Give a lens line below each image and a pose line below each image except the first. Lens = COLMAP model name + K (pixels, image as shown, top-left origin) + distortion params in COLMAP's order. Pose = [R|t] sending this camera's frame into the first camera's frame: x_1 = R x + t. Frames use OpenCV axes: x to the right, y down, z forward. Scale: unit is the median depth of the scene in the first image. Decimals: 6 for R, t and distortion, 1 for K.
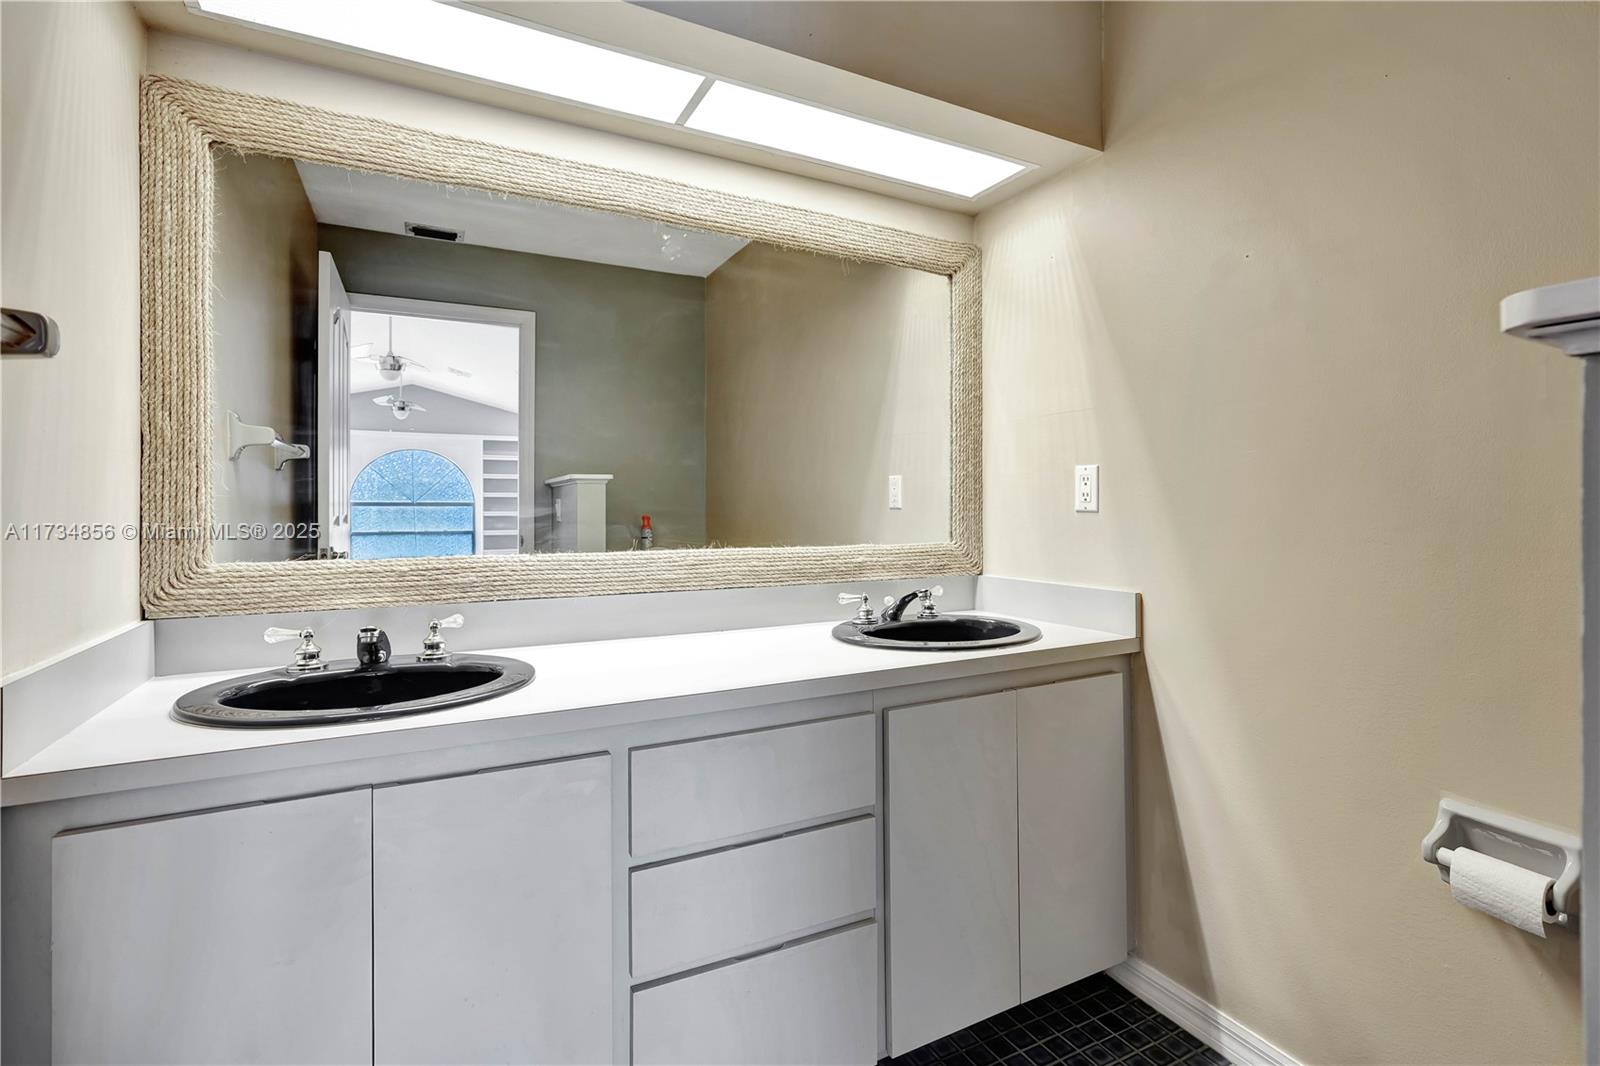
lens RADIAL K [[733.5, 0, 794.0], [0, 733.5, 520.7], [0, 0, 1]] dist [-0.000238, 0.001008]
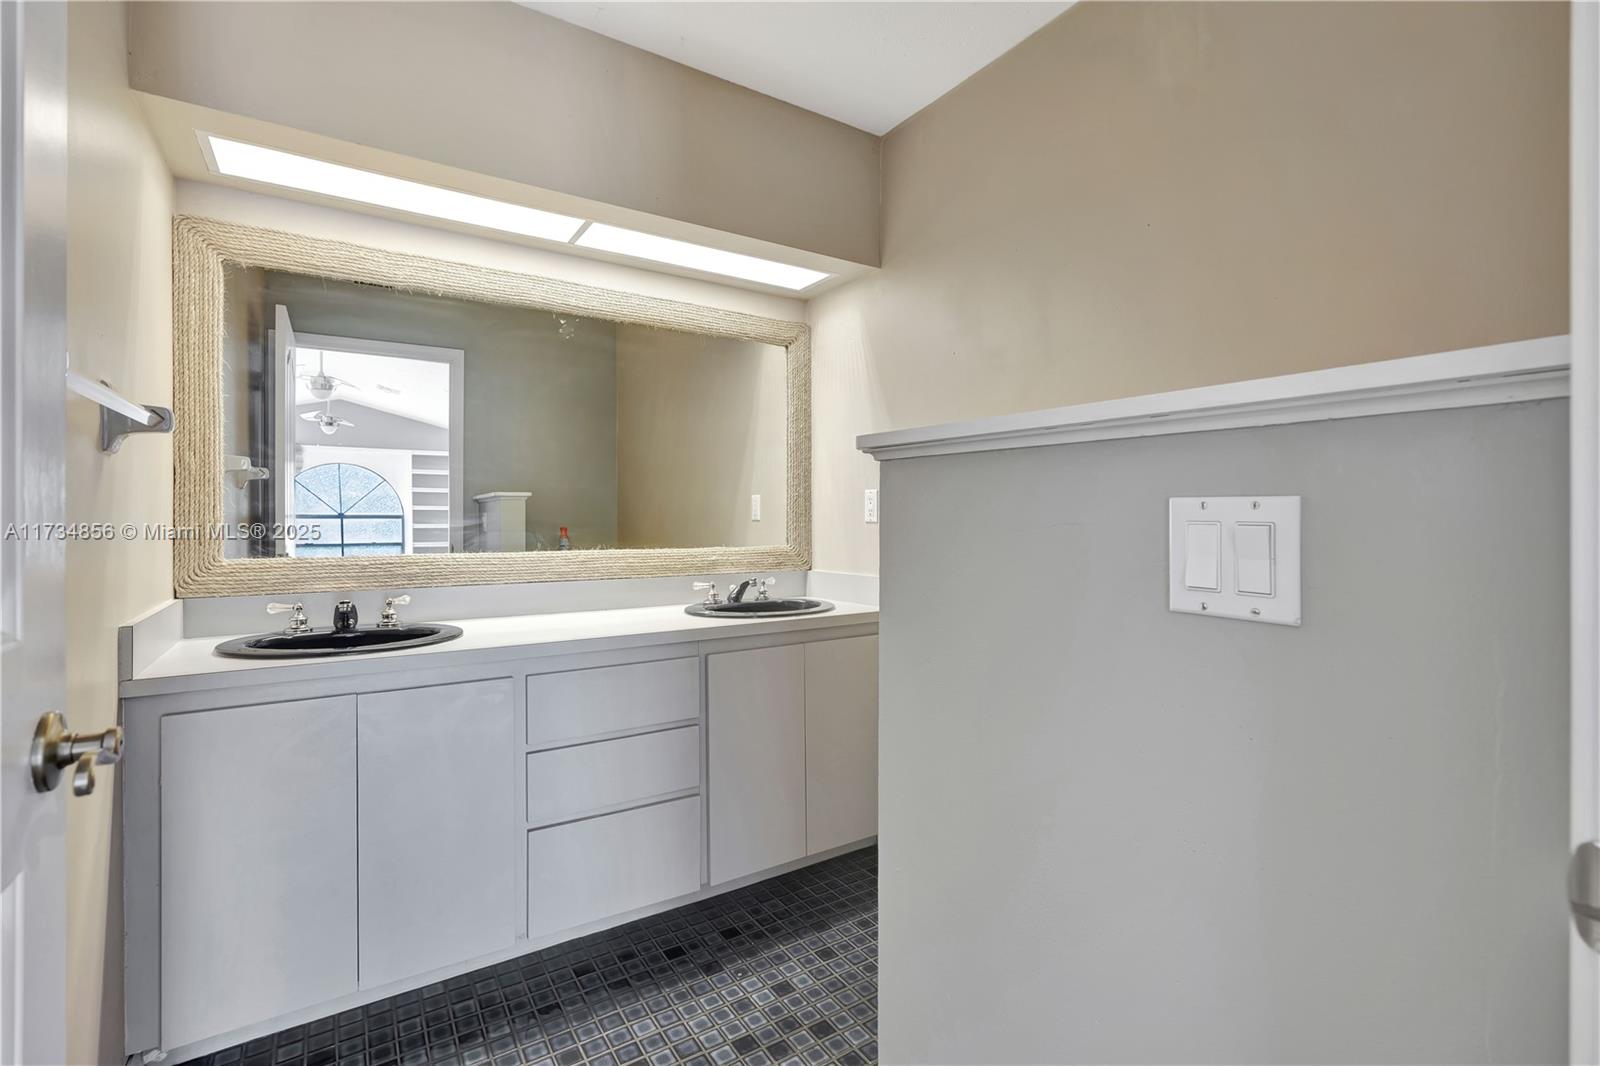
lens RADIAL K [[714.1, 0, 800.0], [0, 714.1, 533.0], [0, 0, 1]] dist [0.000635, 0.000148]
pose [[0.995117, -0.001622, 0.098693, 0.127582], [0.001634, 0.999999, -0.000046, 0.007423], [-0.098693, 0.000207, 0.995118, -0.351210]]
